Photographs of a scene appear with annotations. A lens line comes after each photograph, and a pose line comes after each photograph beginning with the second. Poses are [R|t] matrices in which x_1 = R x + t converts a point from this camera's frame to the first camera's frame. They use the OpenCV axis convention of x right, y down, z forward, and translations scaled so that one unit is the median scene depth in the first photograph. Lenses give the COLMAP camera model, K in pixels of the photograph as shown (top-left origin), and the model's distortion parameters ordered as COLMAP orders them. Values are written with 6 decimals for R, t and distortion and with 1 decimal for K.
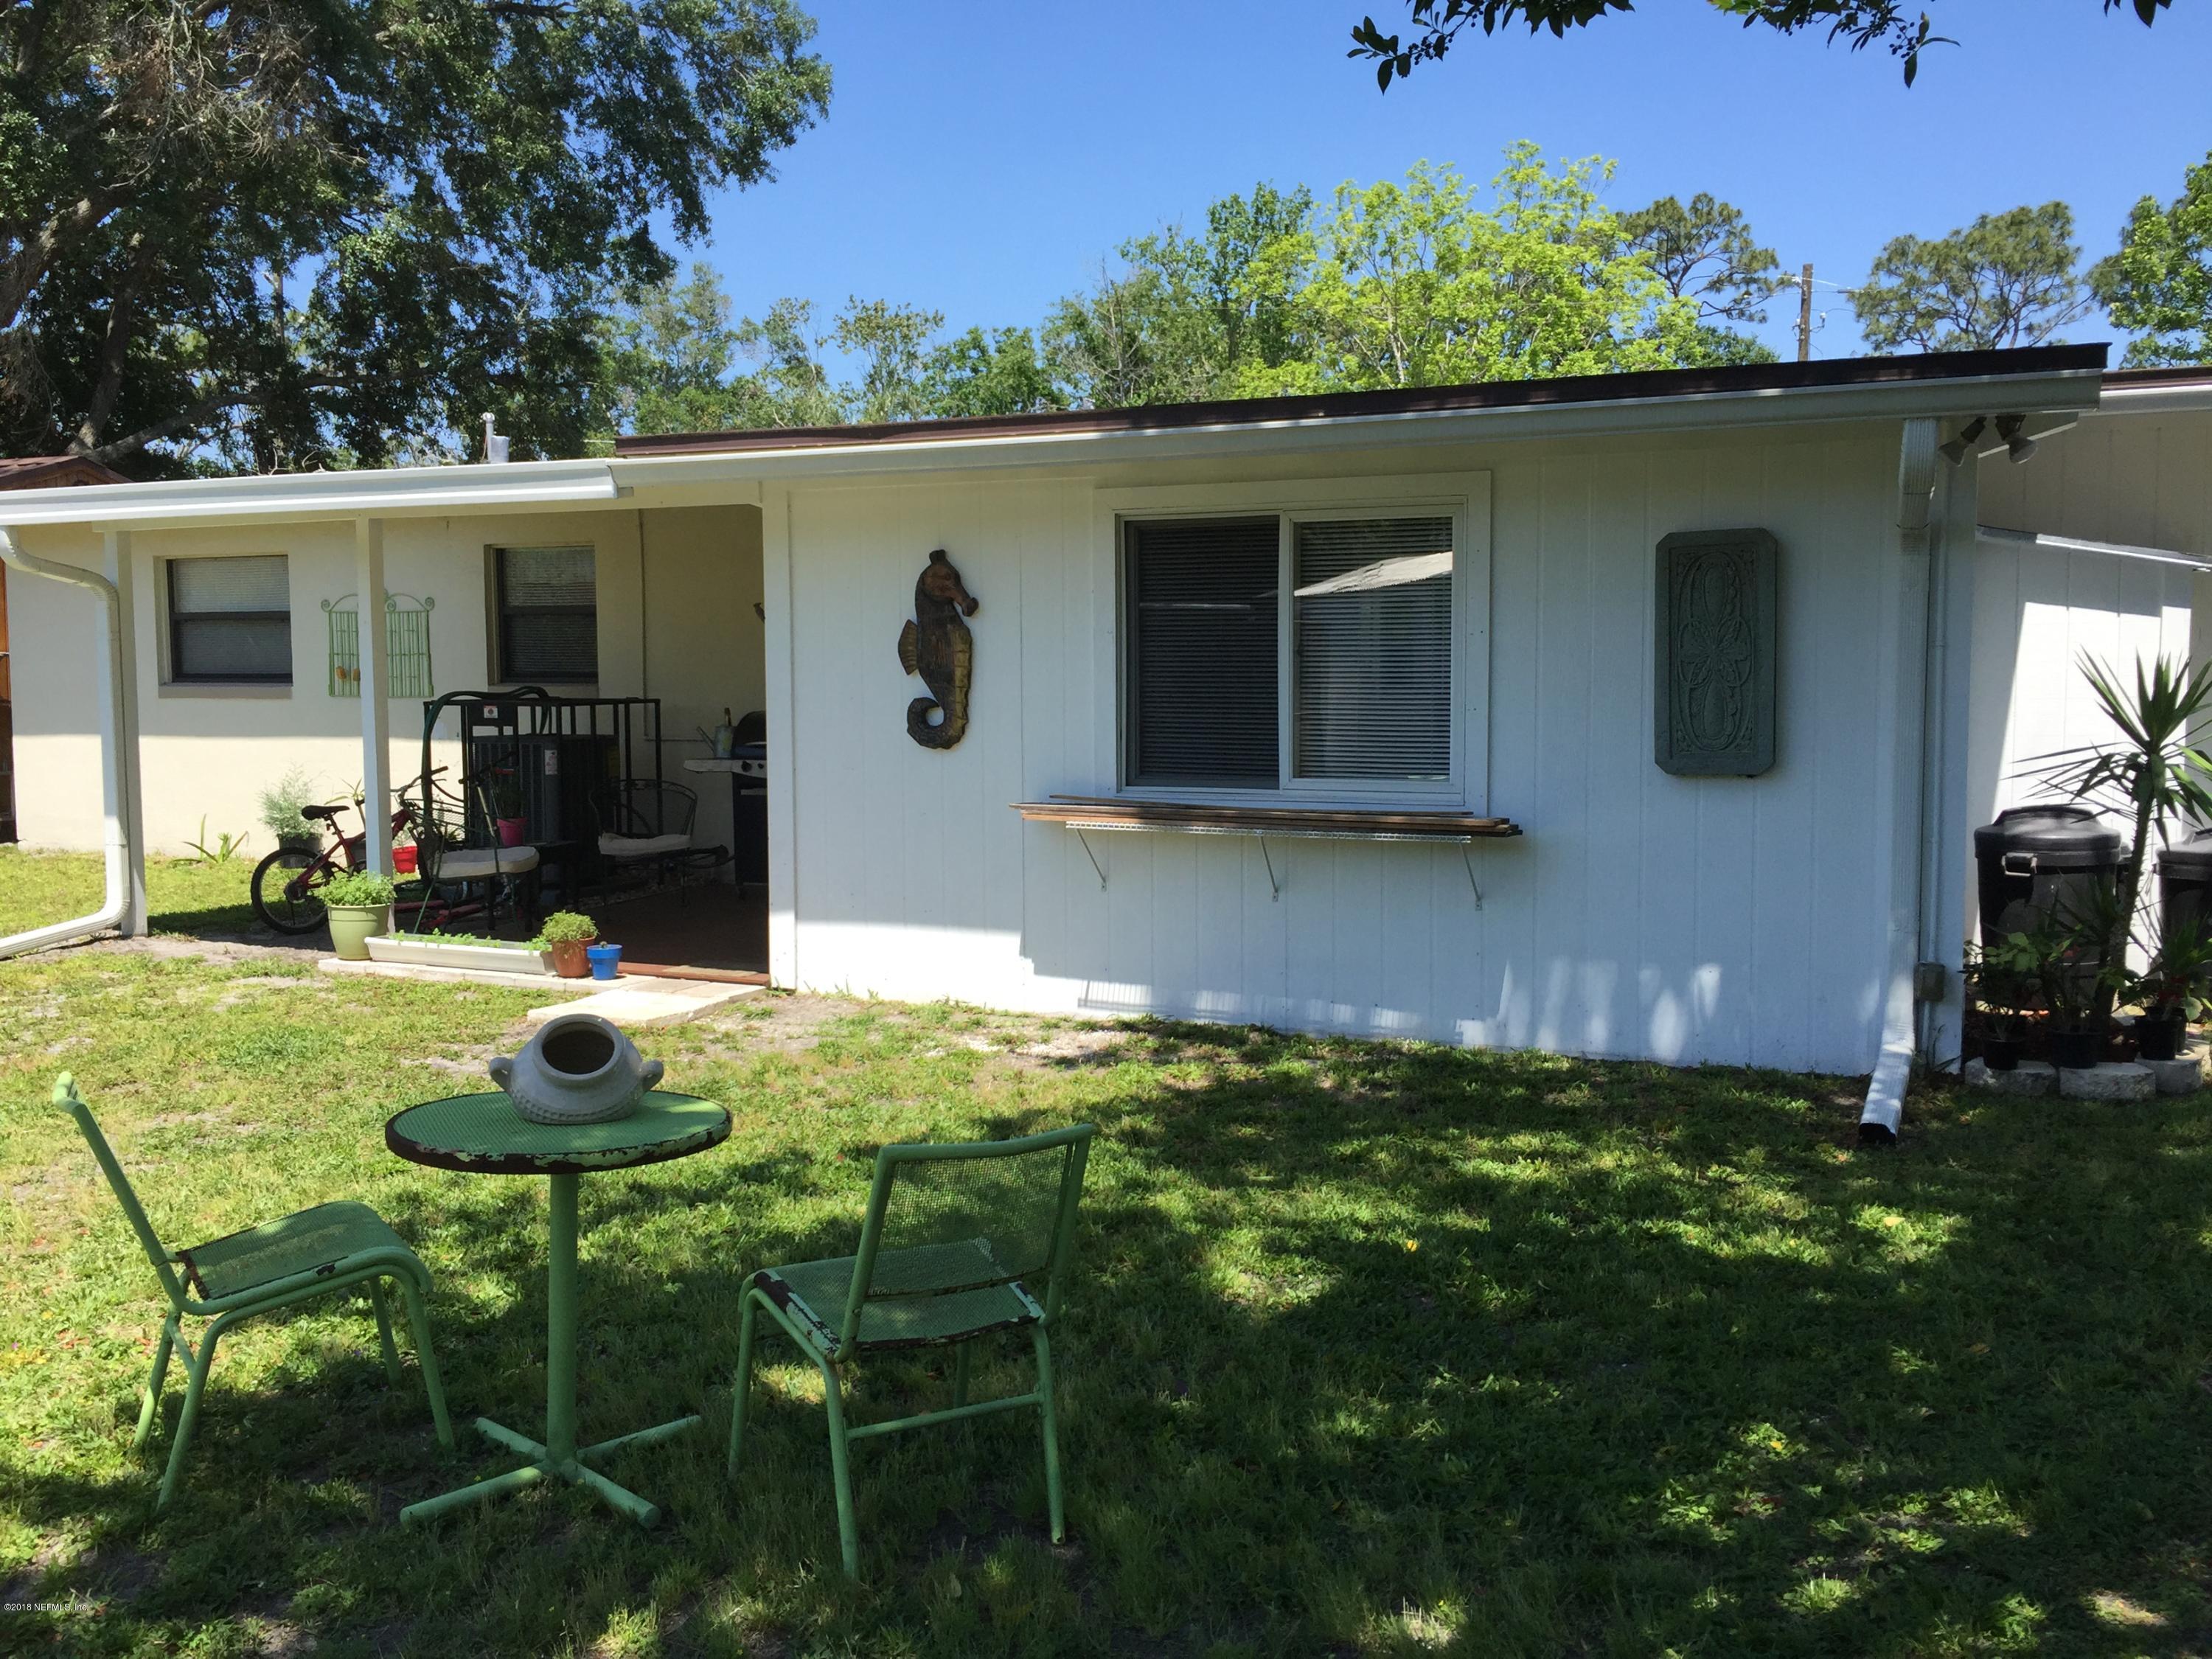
lens RADIAL K [[1882.8, 0, 1108.7], [0, 1882.8, 818.7], [0, 0, 1]] dist [0.077538, -0.096993]
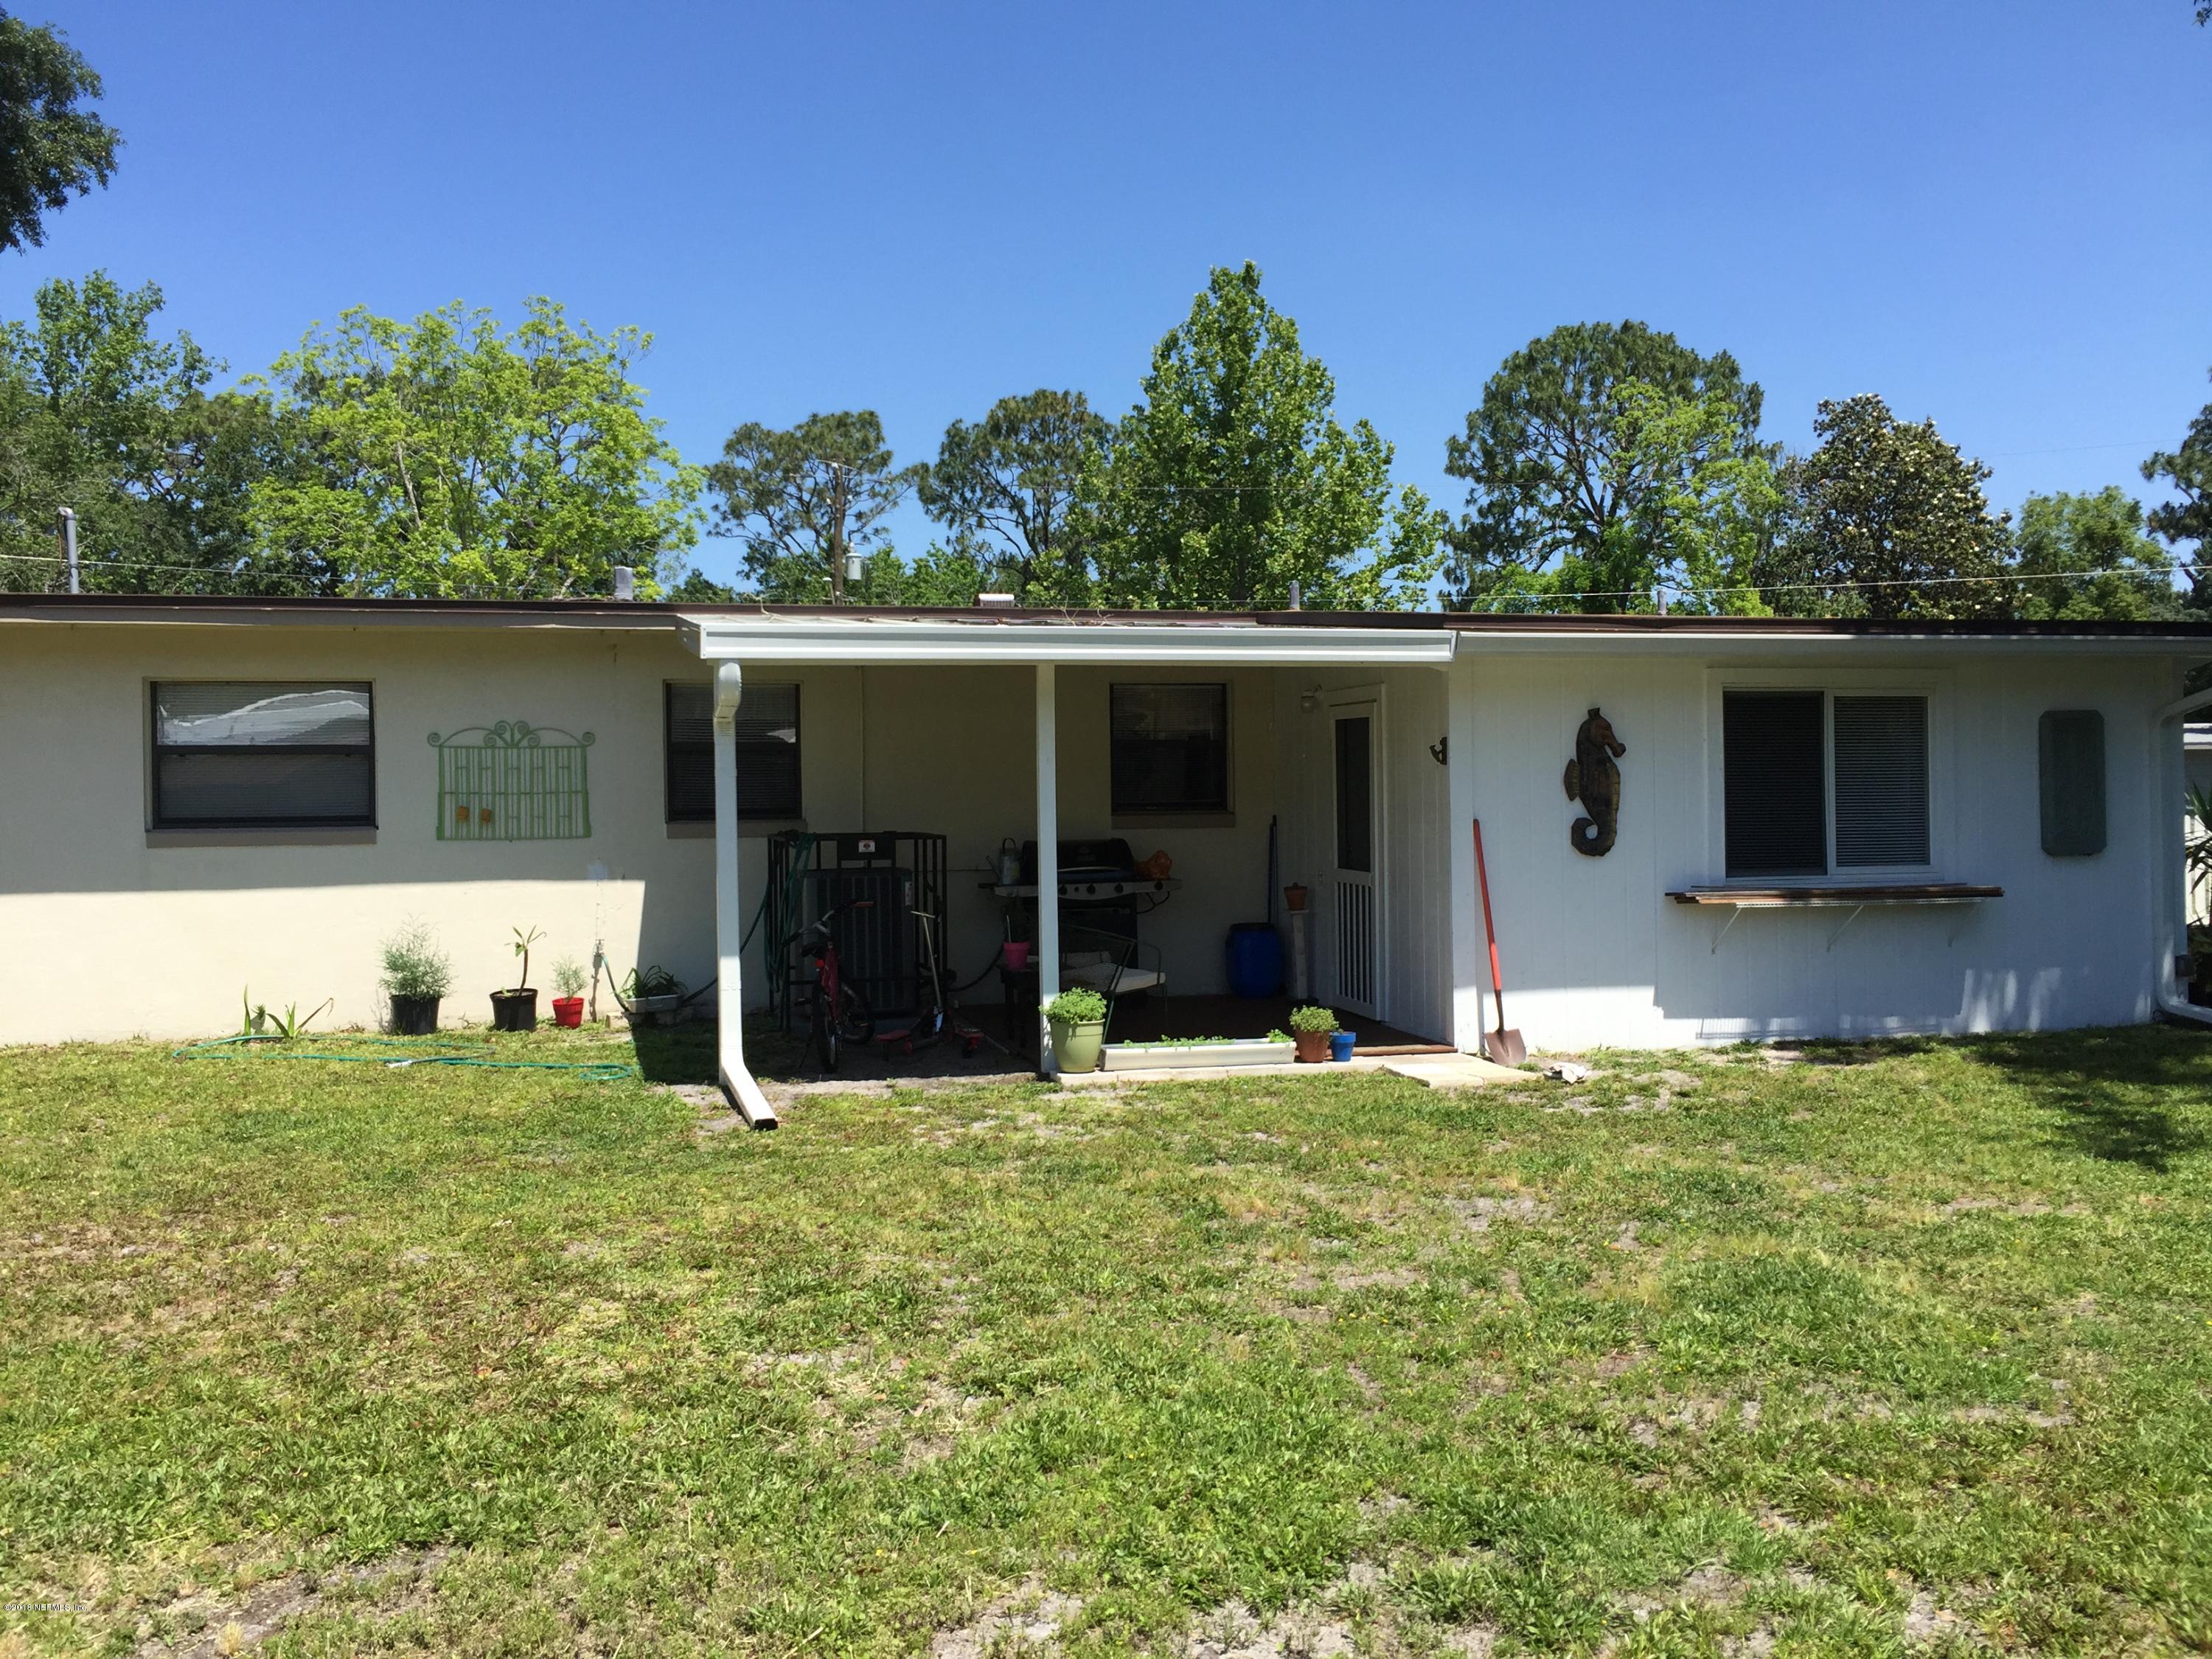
lens RADIAL K [[1882.8, 0, 1117.8], [0, 1882.8, 828.5], [0, 0, 1]] dist [0.077538, -0.096993]
pose [[0.780067, -0.016495, 0.625478, -1.186149], [0.059415, 0.997088, -0.047805, -0.012371], [-0.622868, 0.074453, 0.778776, 0.165456]]
